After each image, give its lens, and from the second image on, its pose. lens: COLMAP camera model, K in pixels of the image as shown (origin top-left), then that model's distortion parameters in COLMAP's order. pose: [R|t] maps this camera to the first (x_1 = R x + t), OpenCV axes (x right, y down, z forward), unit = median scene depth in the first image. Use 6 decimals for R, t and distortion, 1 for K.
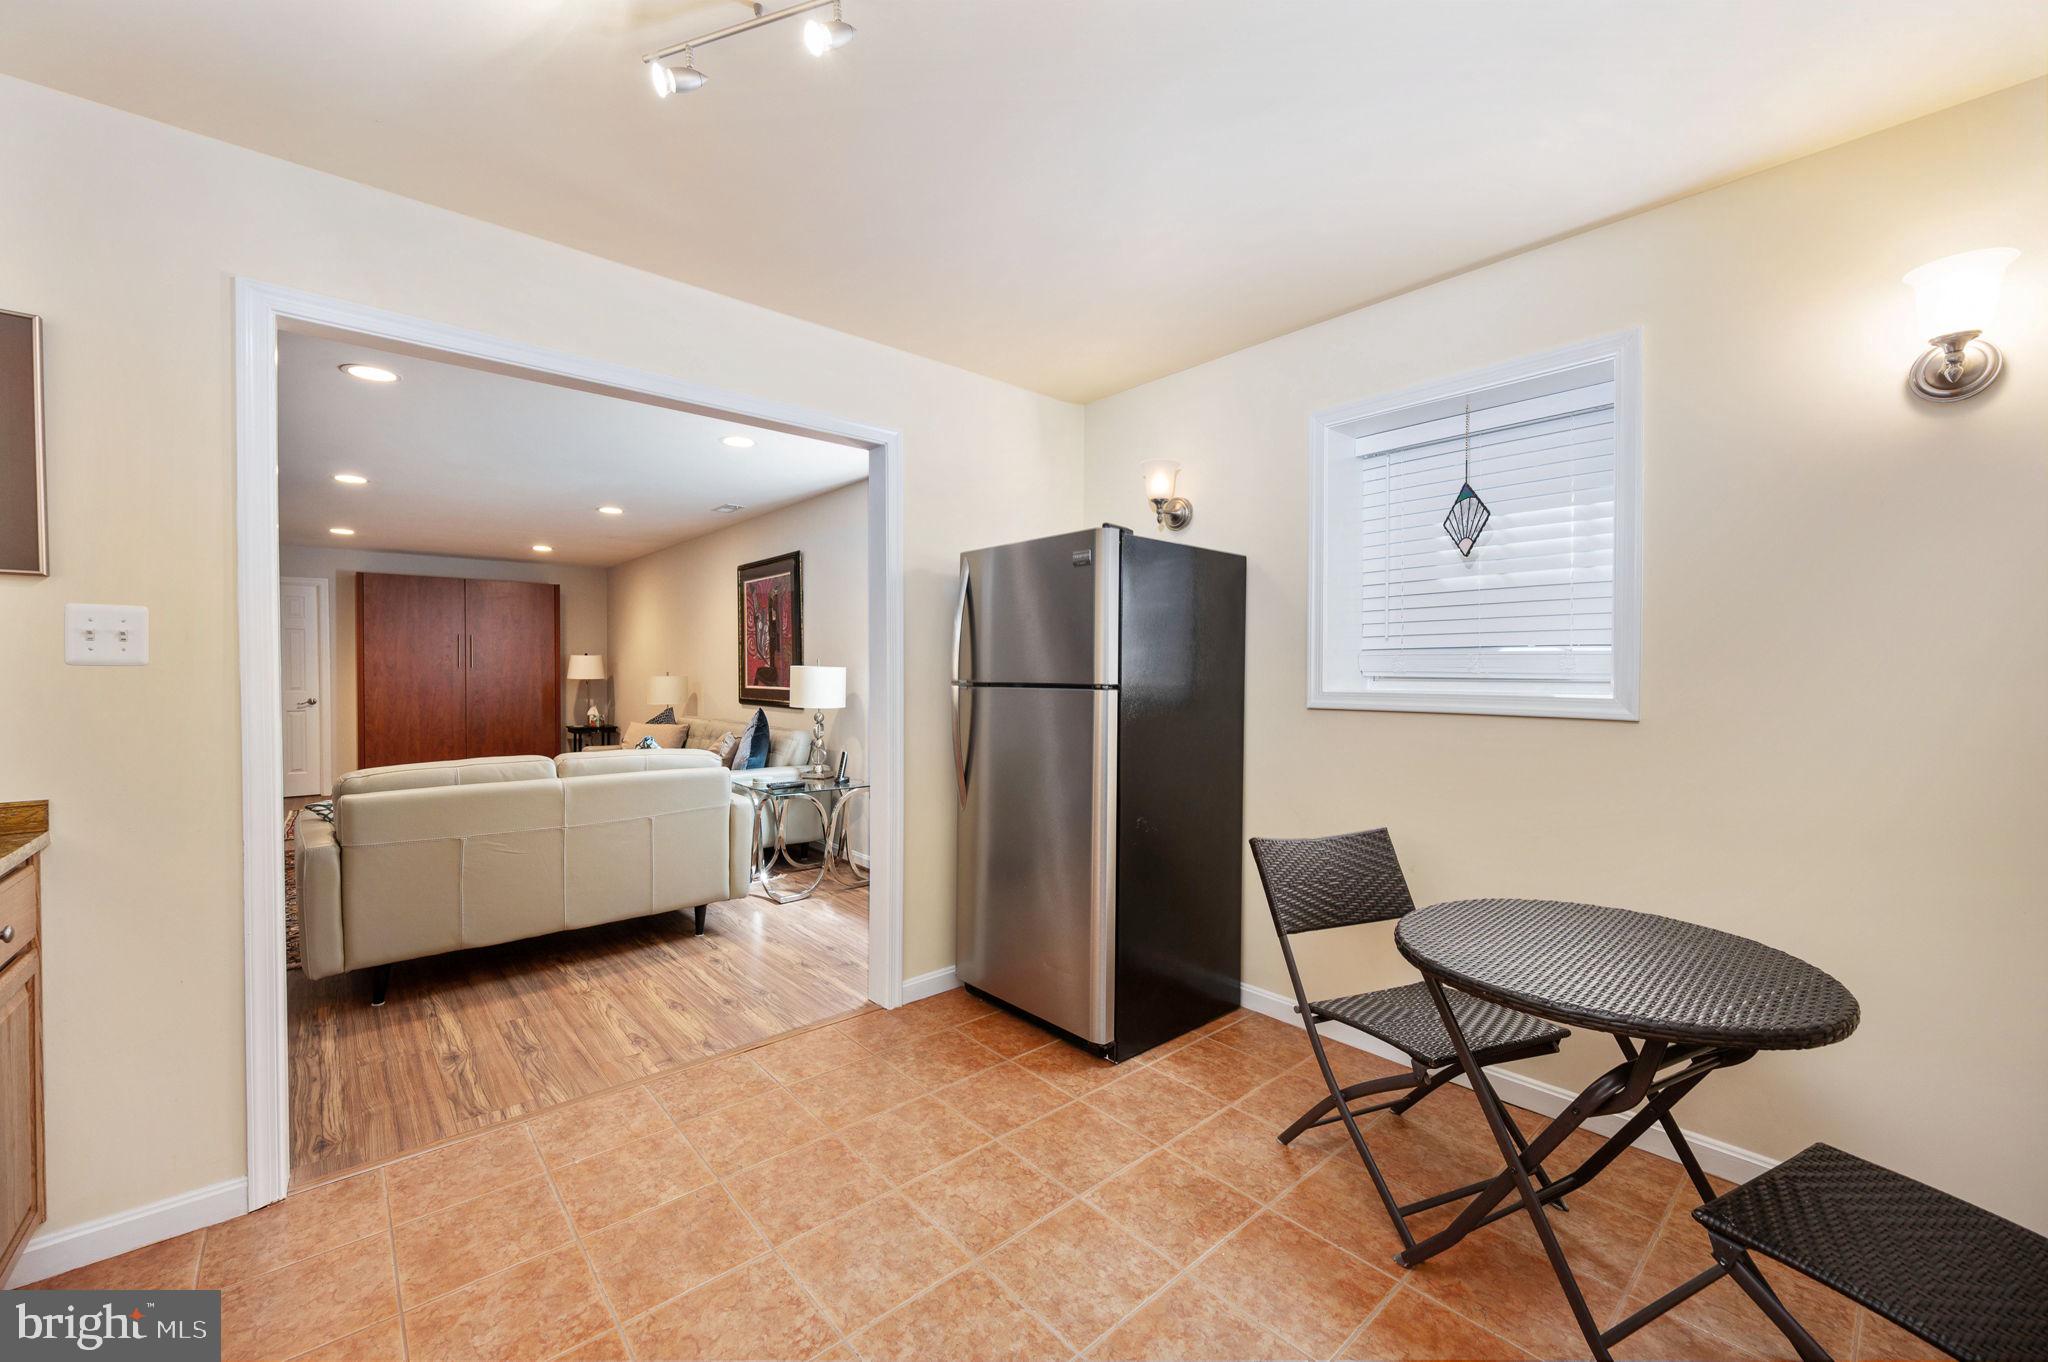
lens RADIAL K [[800.1, 0, 1038.6], [0, 800.1, 685.9], [0, 0, 1]] dist [0.001649, 0.000288]
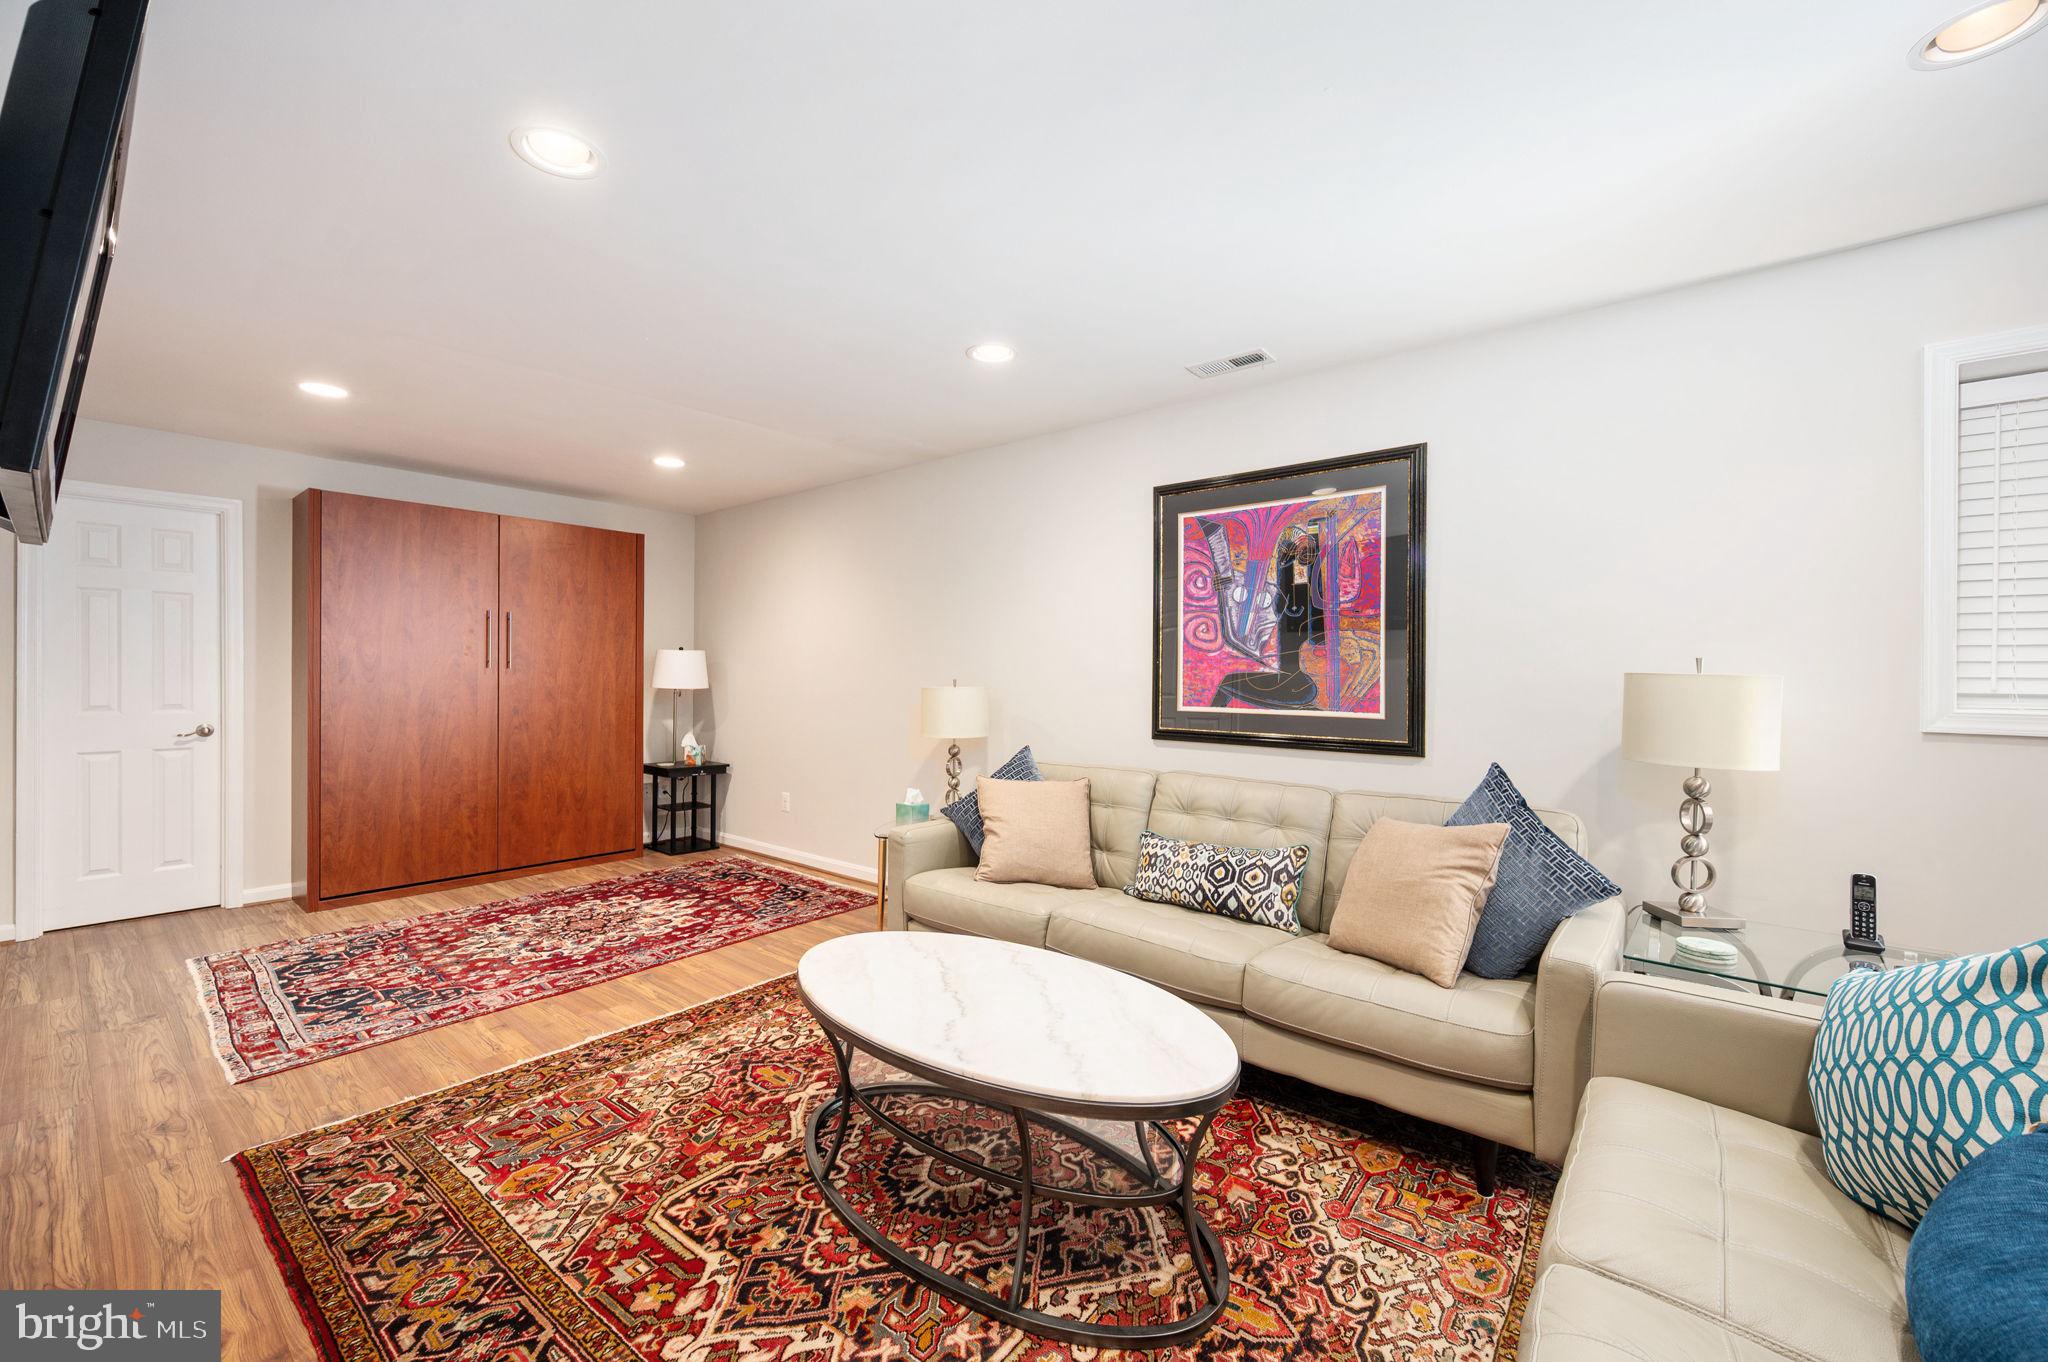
lens RADIAL K [[800.1, 0, 1011.6], [0, 800.1, 673.7], [0, 0, 1]] dist [0.001649, 0.000288]
pose [[0.988376, 0.006749, 0.151878, -0.448058], [-0.003694, 0.999785, -0.020389, -0.008928], [-0.151983, 0.019591, 0.988189, 0.385605]]
